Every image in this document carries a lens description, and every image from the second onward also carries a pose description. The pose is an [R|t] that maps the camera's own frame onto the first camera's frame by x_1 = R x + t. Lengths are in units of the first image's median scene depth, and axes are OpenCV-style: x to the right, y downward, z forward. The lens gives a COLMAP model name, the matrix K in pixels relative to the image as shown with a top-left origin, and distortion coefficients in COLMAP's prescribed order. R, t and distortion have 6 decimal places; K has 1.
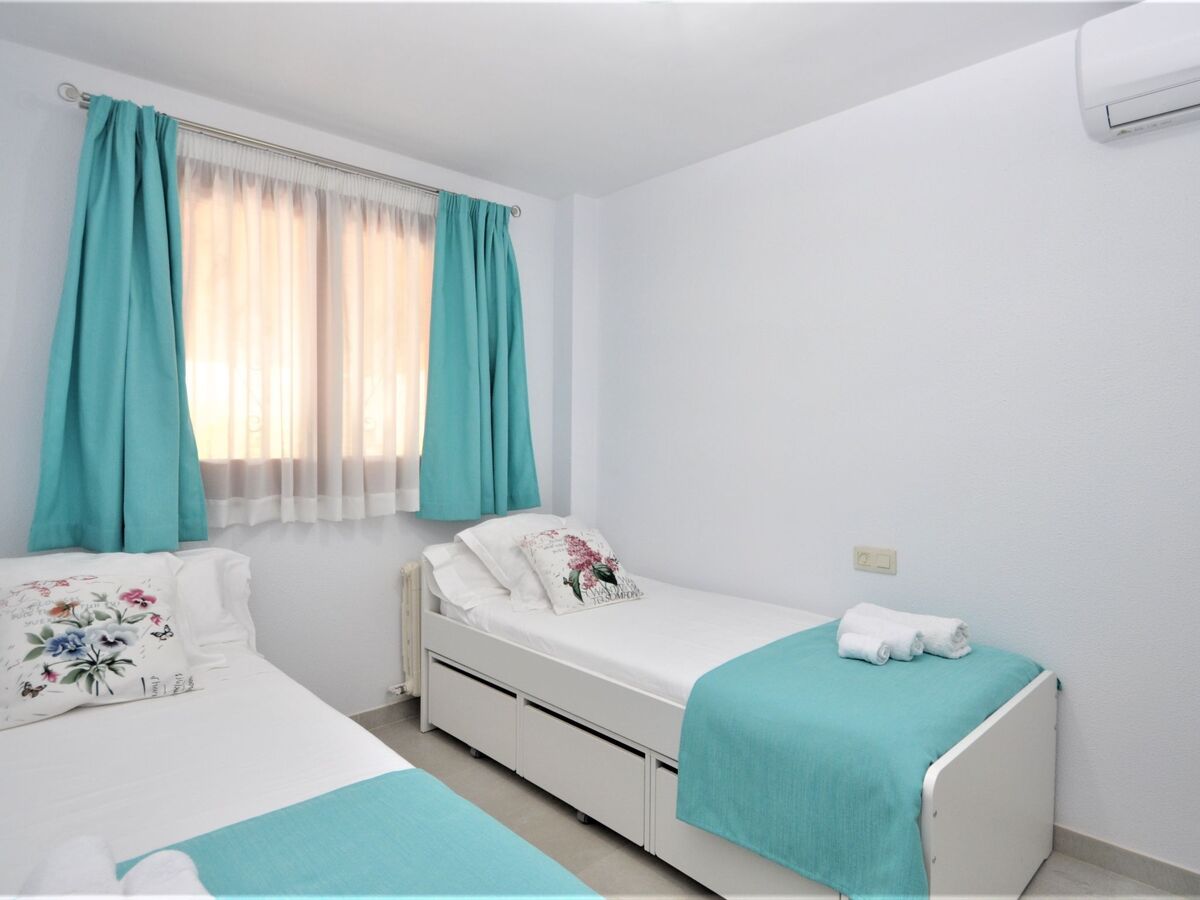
lens RADIAL K [[691.0, 0, 601.1], [0, 691.0, 444.7], [0, 0, 1]] dist [0.021304, -0.020830]
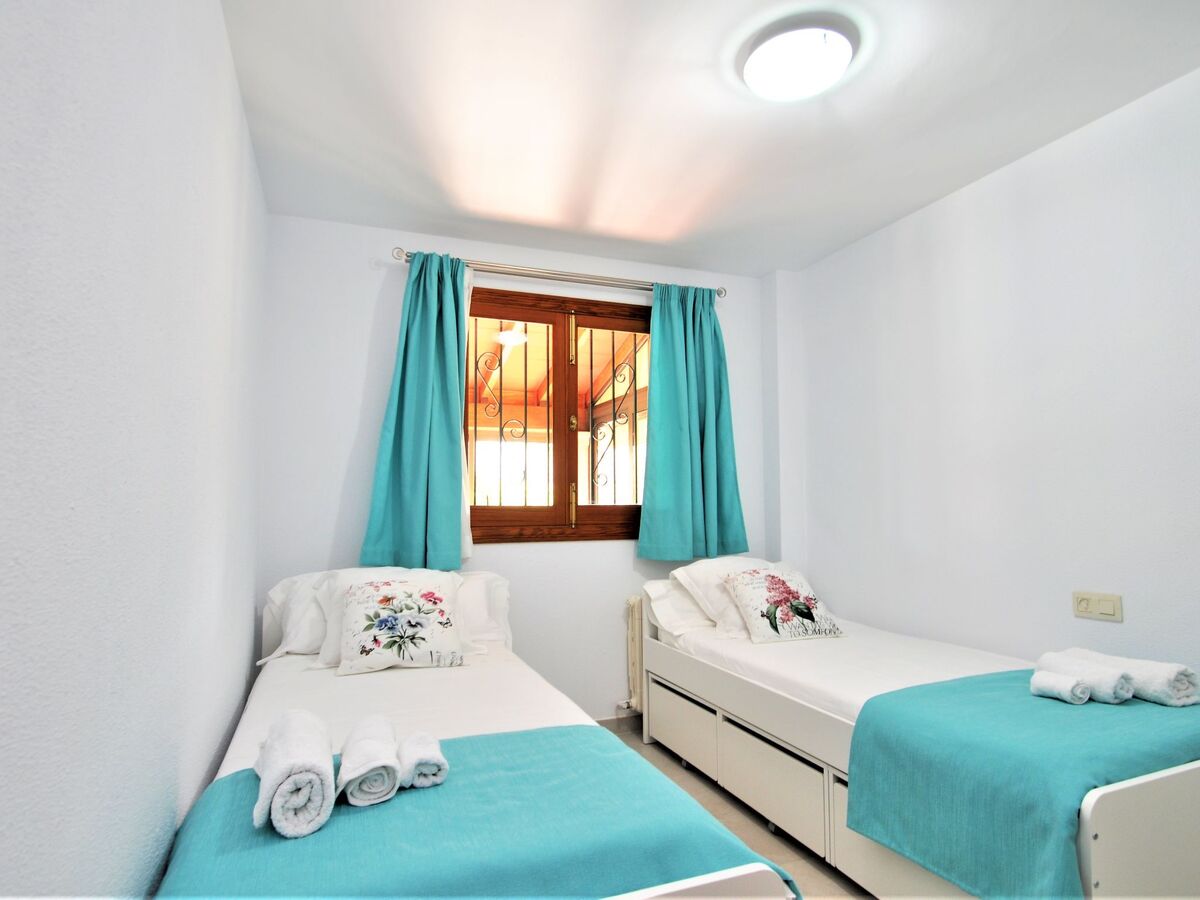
lens RADIAL K [[661.4, 0, 597.1], [0, 661.4, 465.2], [0, 0, 1]] dist [0.006276, -0.013490]
pose [[0.926879, -0.032956, -0.373912, 0.126429], [0.003388, 0.996832, -0.079461, 0.052129], [0.375346, 0.072384, 0.924054, -0.106023]]
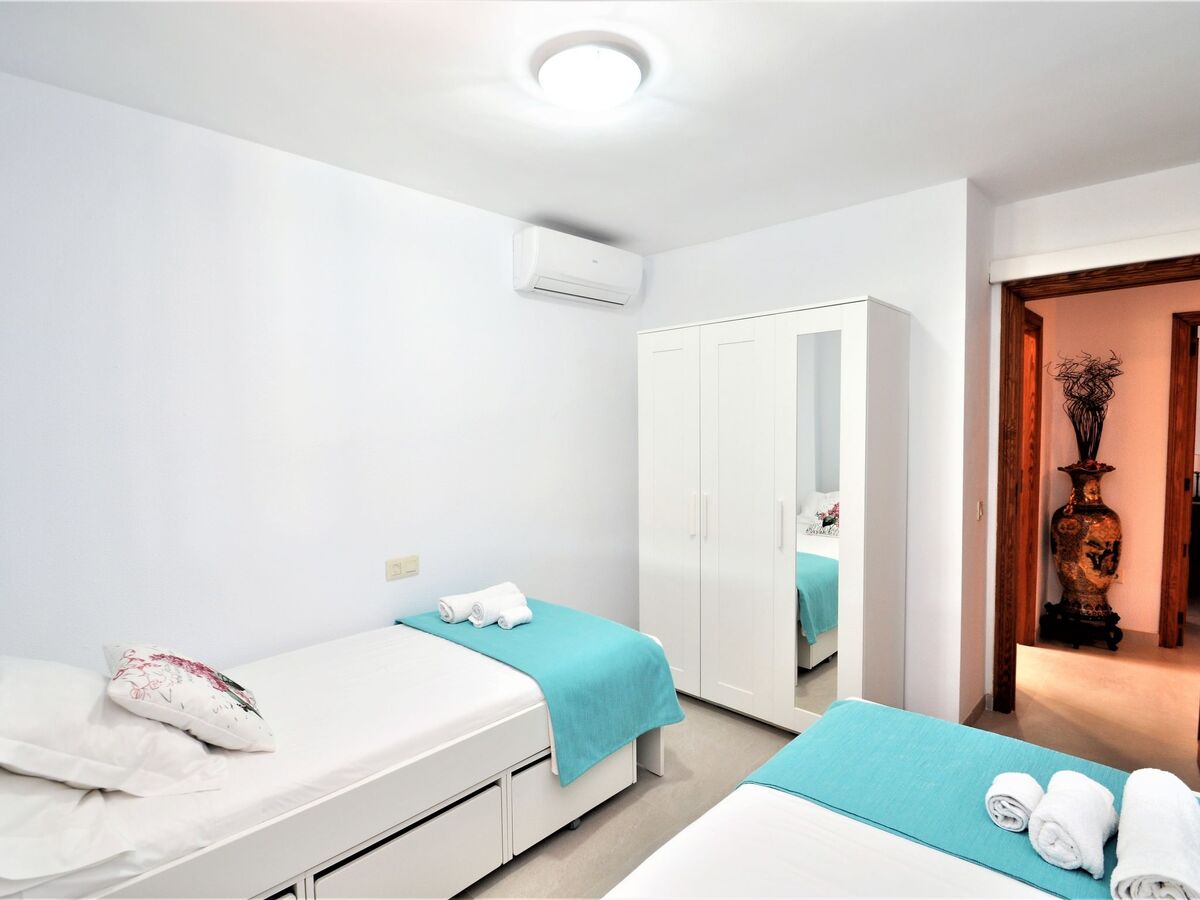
lens RADIAL K [[590.9, 0, 597.0], [0, 590.9, 464.5], [0, 0, 1]] dist [0.008812, -0.017301]
pose [[-0.037097, -0.054689, 0.997814, -0.752688], [0.034175, 0.997848, 0.055961, -0.071448], [-0.998727, 0.036176, -0.035148, 0.799654]]
